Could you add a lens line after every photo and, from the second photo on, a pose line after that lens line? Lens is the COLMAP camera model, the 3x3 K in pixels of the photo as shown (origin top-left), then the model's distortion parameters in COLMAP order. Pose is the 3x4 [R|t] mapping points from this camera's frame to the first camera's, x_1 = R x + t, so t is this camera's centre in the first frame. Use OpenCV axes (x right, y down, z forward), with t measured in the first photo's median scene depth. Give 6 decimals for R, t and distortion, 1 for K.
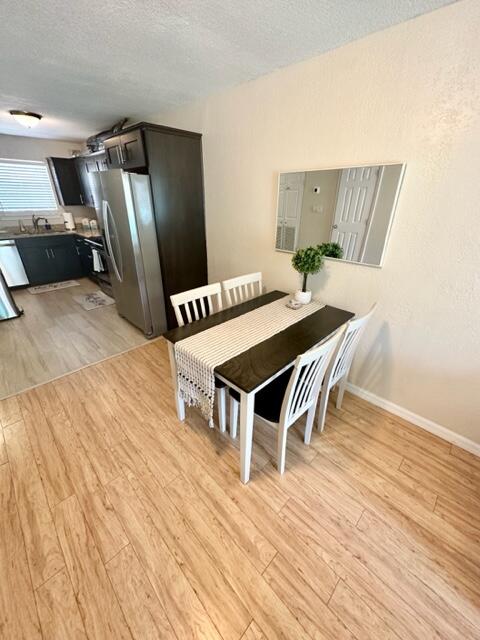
lens RADIAL K [[254.4, 0, 240.6], [0, 254.4, 319.9], [0, 0, 1]] dist [-0.001925, 0.000655]
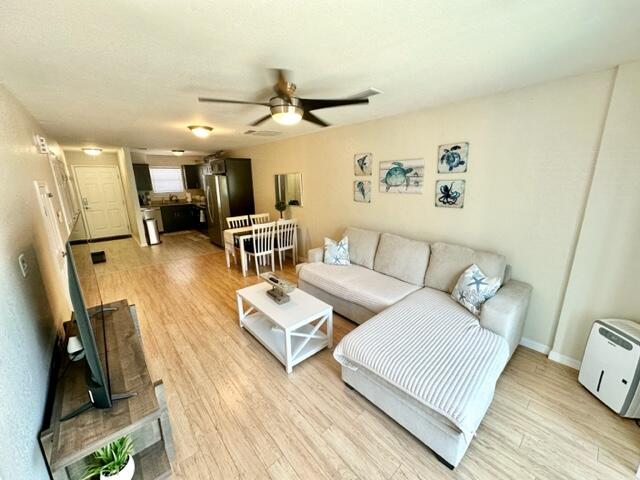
lens RADIAL K [[254.4, 0, 320.0], [0, 254.4, 240.0], [0, 0, 1]] dist [-0.001925, 0.000655]
pose [[0.997549, -0.010807, -0.069131, 0.366376], [-0.004015, 0.977531, -0.210756, 0.283937], [0.069856, 0.210517, 0.975091, -0.623995]]
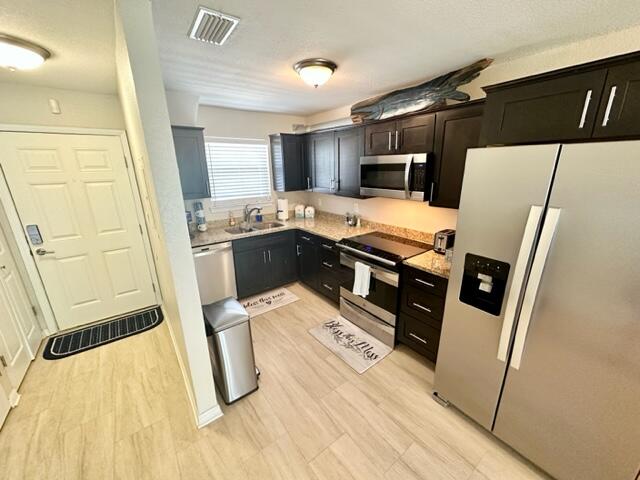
lens RADIAL K [[254.4, 0, 320.0], [0, 254.4, 240.0], [0, 0, 1]] dist [-0.001925, 0.000655]
pose [[0.989389, 0.007210, -0.145114, -0.508042], [-0.032229, 0.984777, -0.170807, -0.192330], [0.141674, 0.173672, 0.974560, 0.319463]]
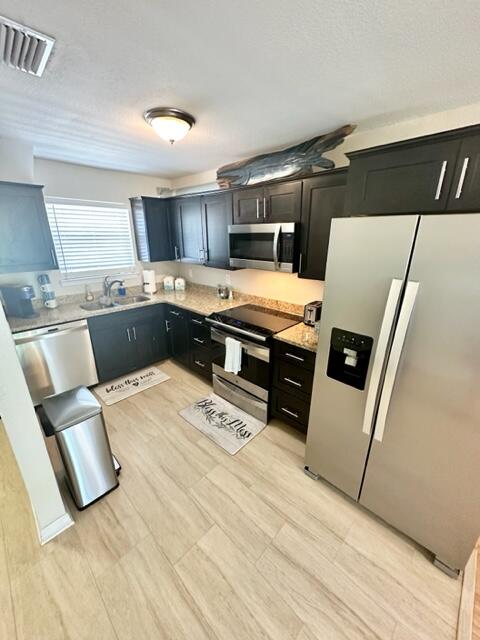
lens RADIAL K [[254.4, 0, 240.6], [0, 254.4, 319.9], [0, 0, 1]] dist [-0.001925, 0.000655]
pose [[0.999711, -0.021230, 0.011257, -0.486507], [0.022541, 0.990844, -0.133116, -0.207828], [-0.008328, 0.133331, 0.991037, 0.353752]]
